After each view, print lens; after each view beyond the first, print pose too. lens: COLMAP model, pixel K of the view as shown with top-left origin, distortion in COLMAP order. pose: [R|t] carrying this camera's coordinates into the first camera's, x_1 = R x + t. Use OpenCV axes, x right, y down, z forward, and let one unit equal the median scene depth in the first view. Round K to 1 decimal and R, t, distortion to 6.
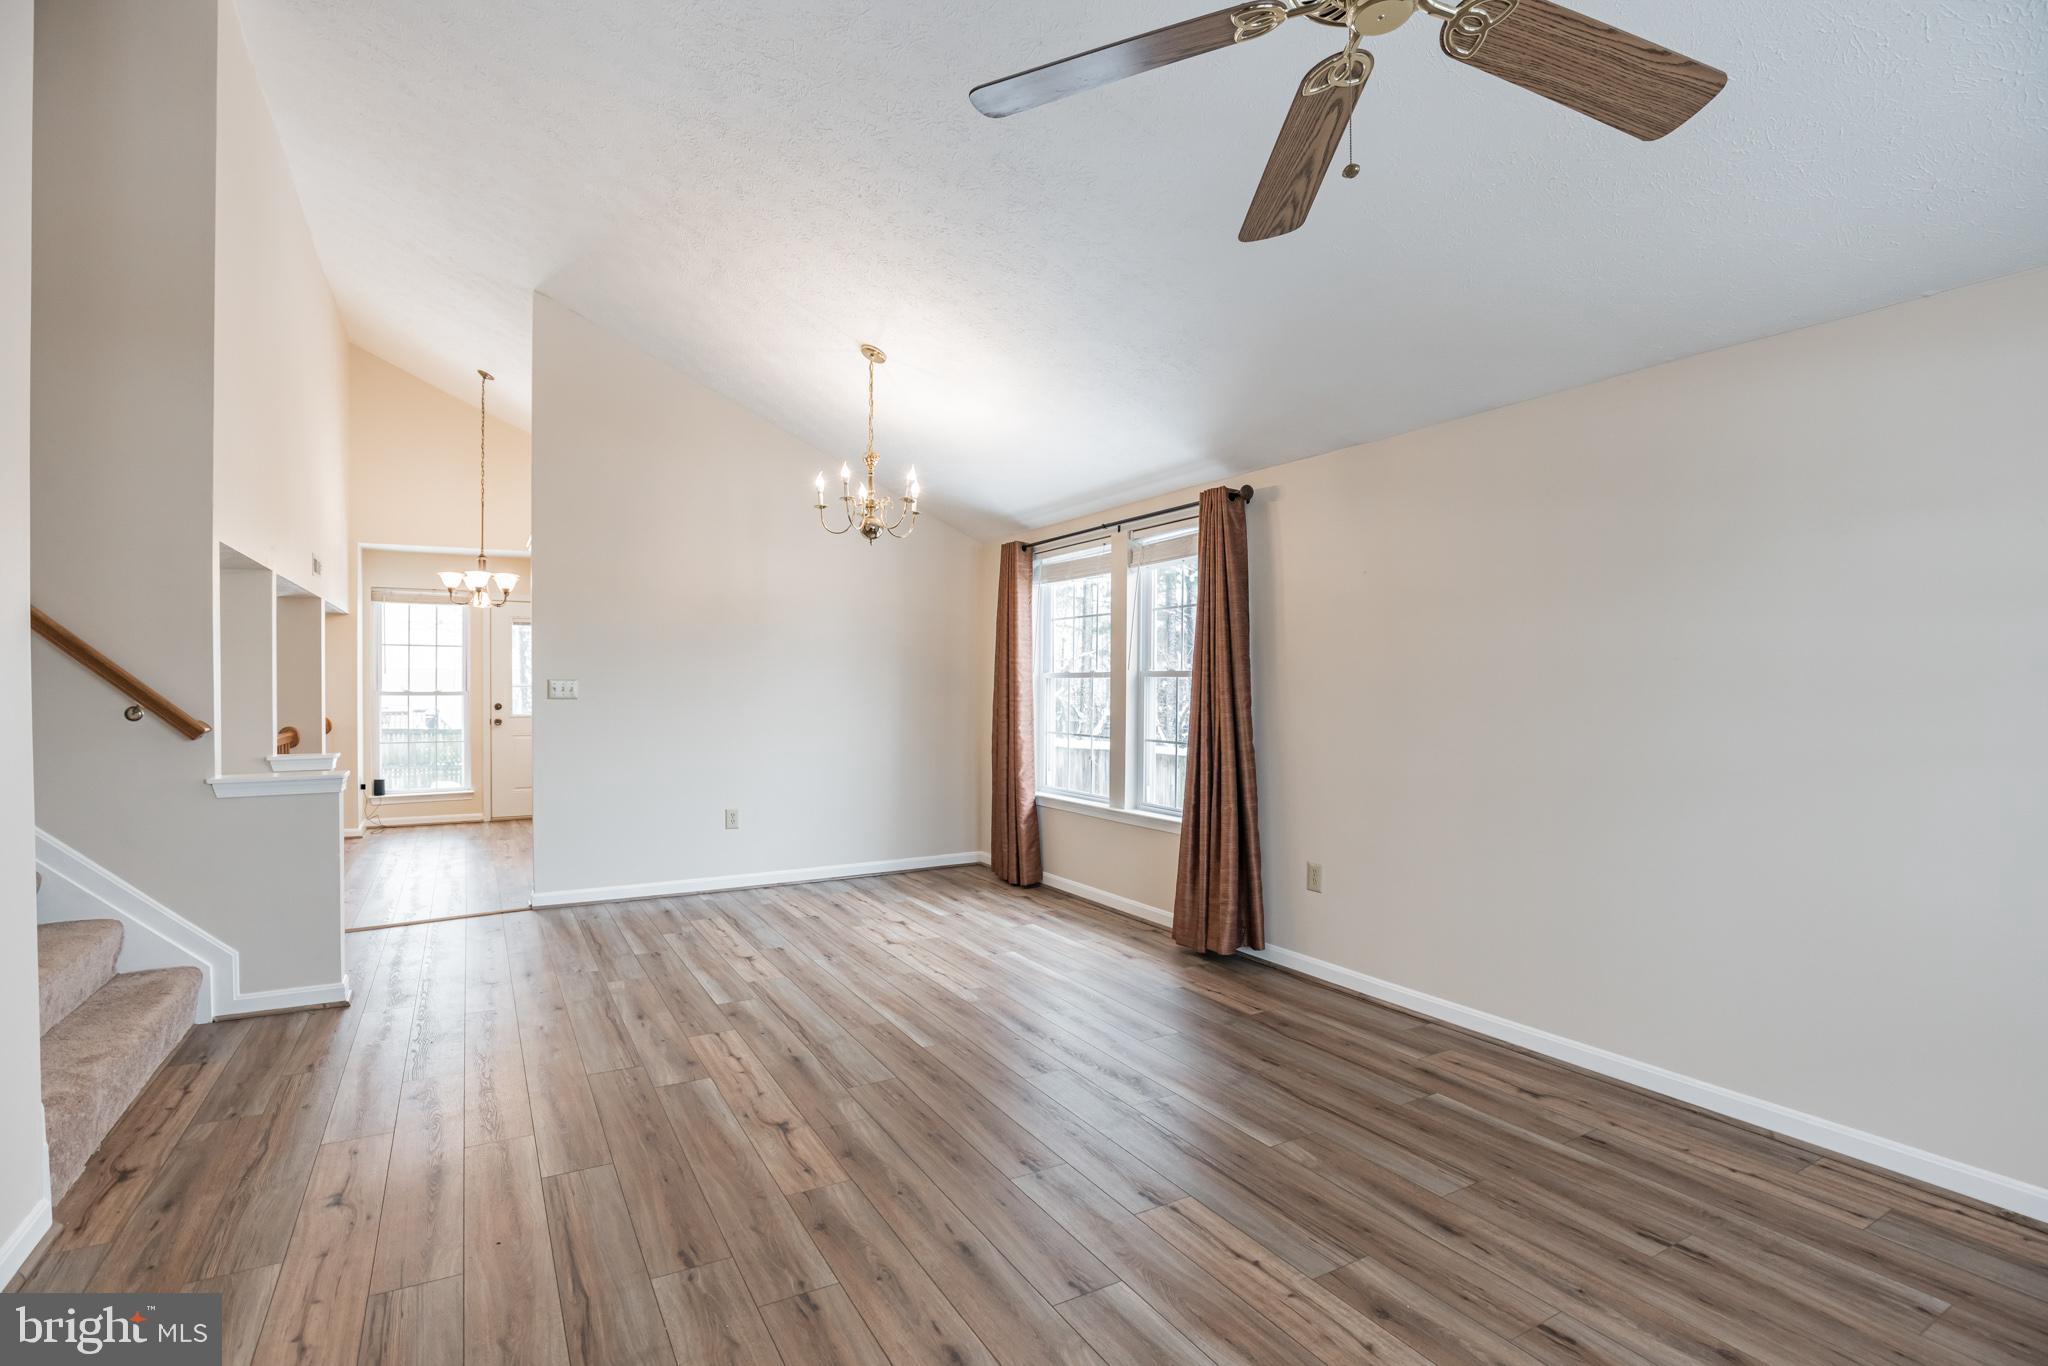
lens RADIAL K [[958.9, 0, 1024.0], [0, 958.9, 683.0], [0, 0, 1]] dist [-0.001092, -0.000066]
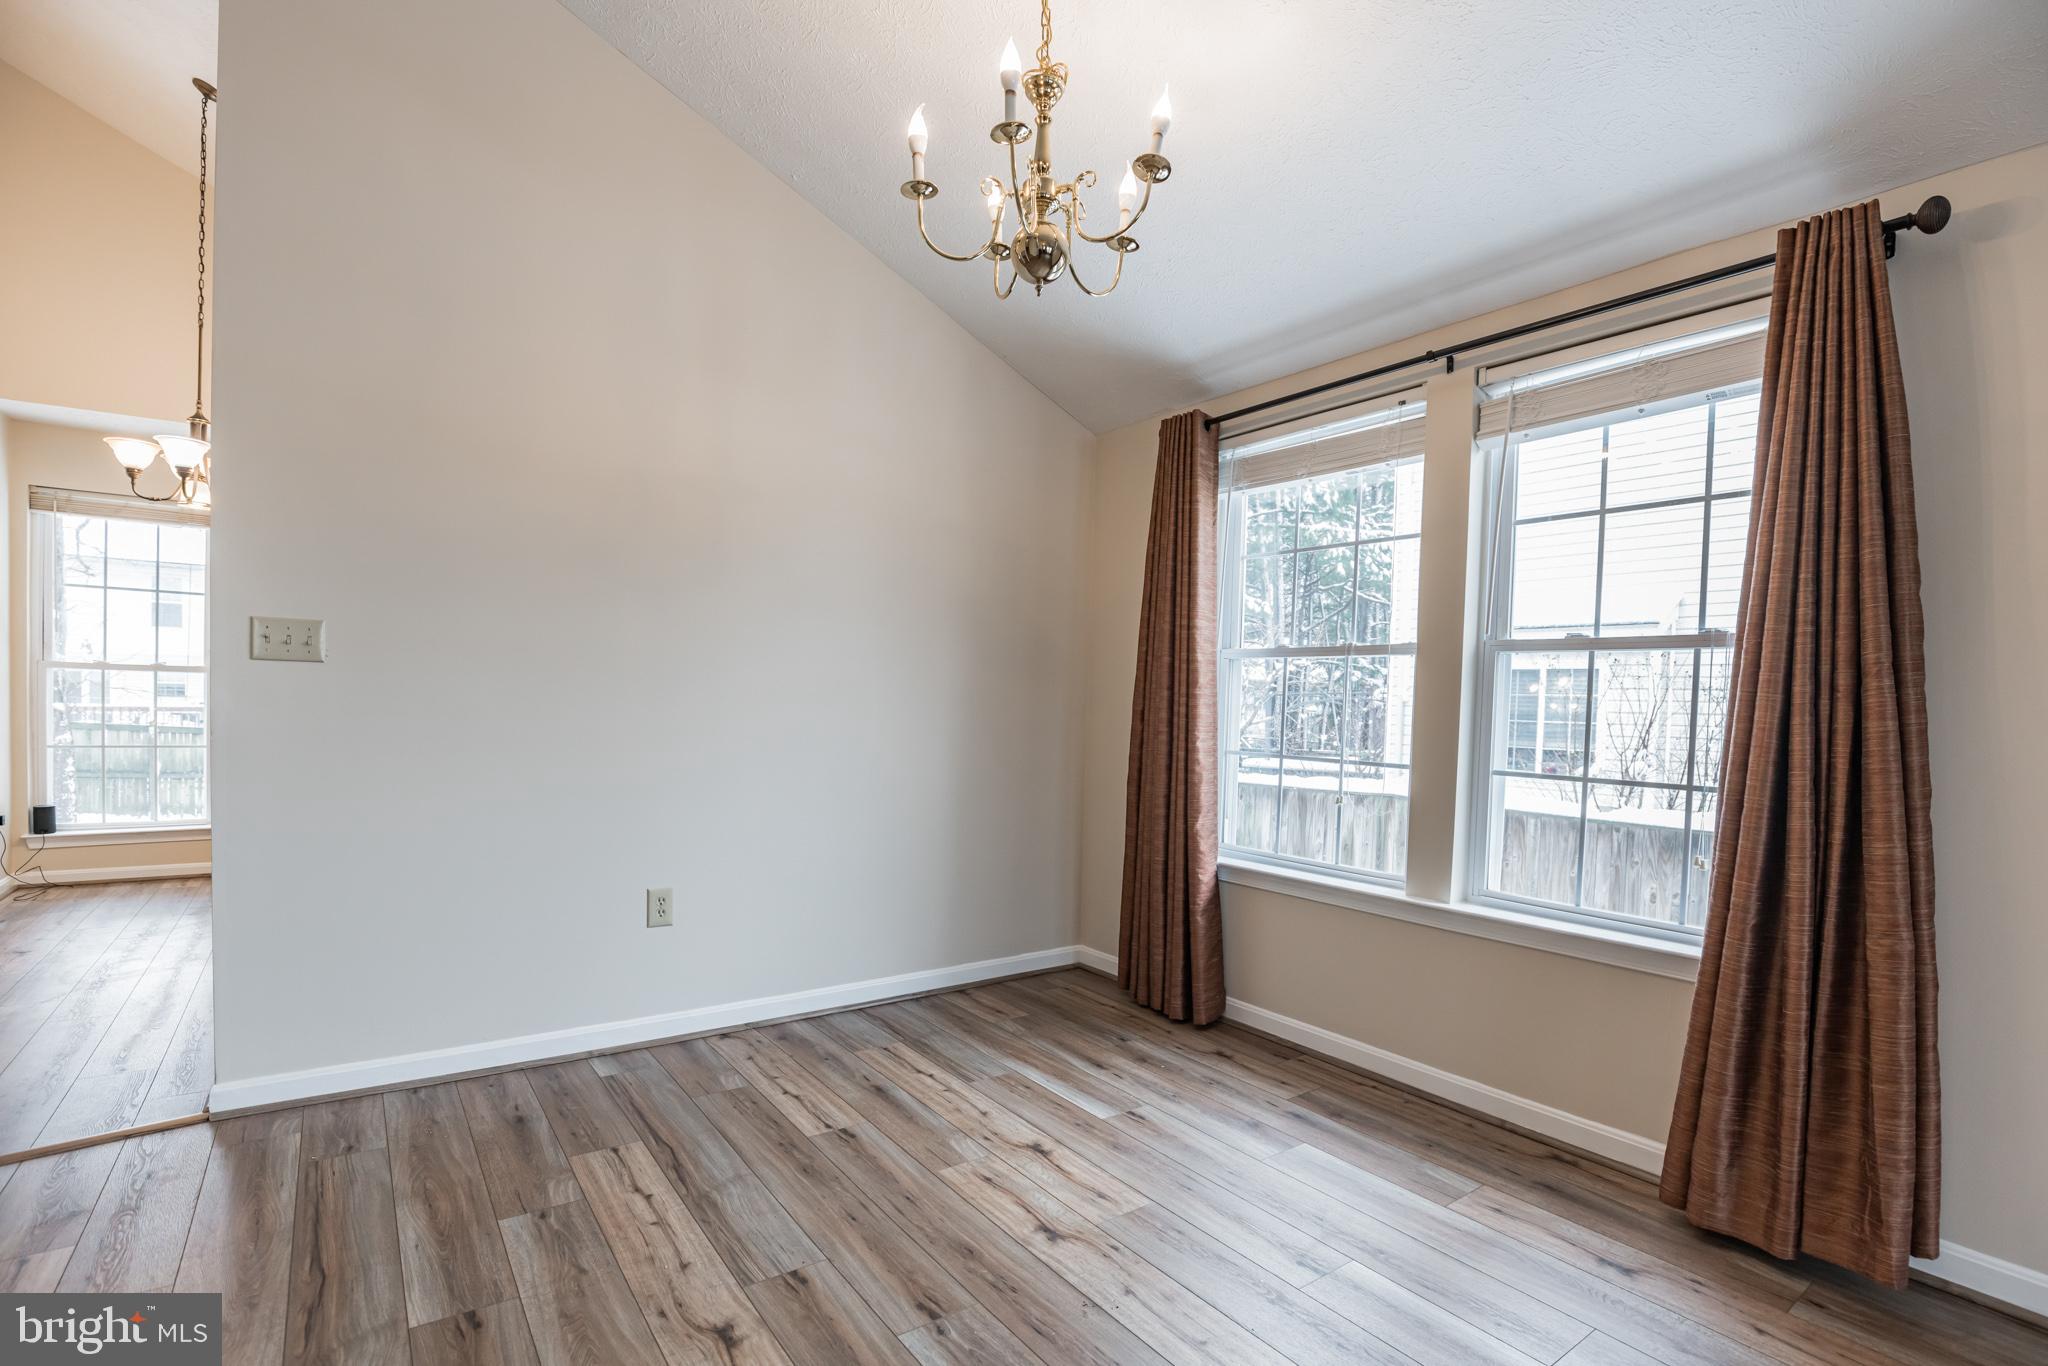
lens RADIAL K [[917.8, 0, 1040.7], [0, 917.8, 724.7], [0, 0, 1]] dist [-0.016994, -0.000079]
pose [[0.991991, 0.023286, 0.124142, -0.167594], [-0.026474, 0.999359, 0.024094, 0.026075], [-0.123502, -0.027188, 0.991972, 0.498083]]
